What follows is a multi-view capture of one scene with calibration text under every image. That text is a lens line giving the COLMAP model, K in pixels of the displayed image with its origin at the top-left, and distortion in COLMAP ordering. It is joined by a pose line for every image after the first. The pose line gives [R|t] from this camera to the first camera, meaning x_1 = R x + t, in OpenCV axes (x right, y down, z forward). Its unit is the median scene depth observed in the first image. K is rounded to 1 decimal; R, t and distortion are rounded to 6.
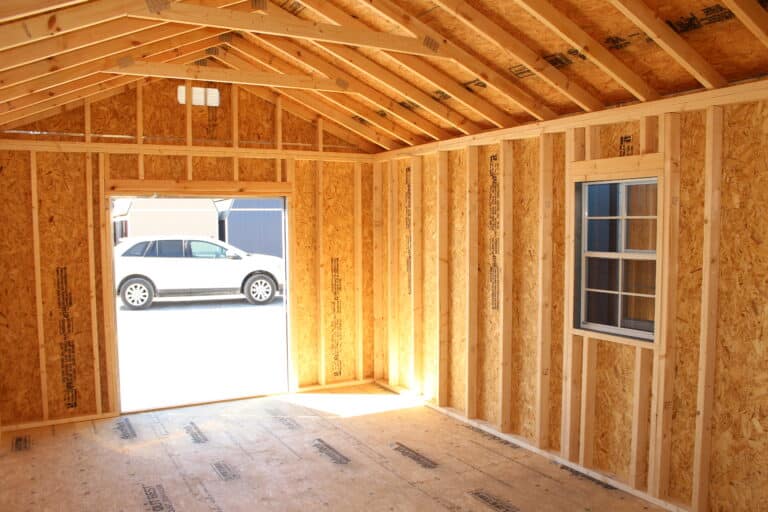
lens RADIAL K [[649.4, 0, 383.1], [0, 649.4, 275.7], [0, 0, 1]] dist [-0.166333, 0.153108]
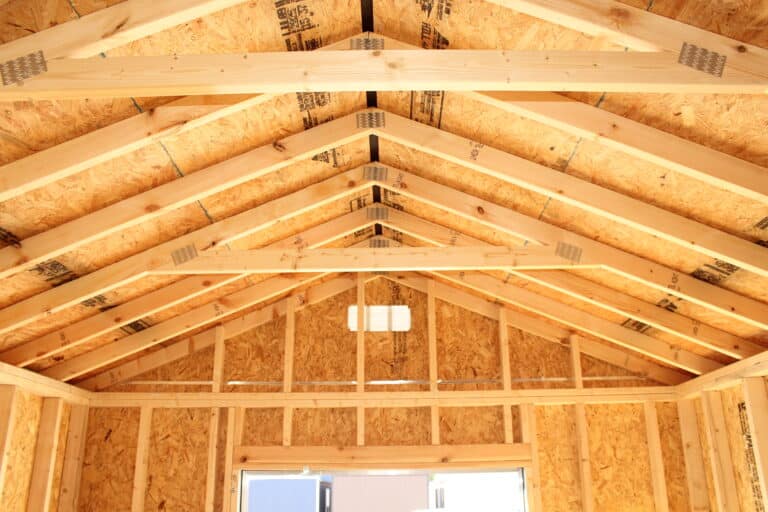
lens RADIAL K [[649.4, 0, 383.1], [0, 649.4, 275.7], [0, 0, 1]] dist [-0.166333, 0.153108]
pose [[0.864763, -0.164584, -0.474444, 0.047308], [-0.037365, 0.921061, -0.387621, -0.057538], [0.500788, 0.352928, 0.790350, 0.440150]]
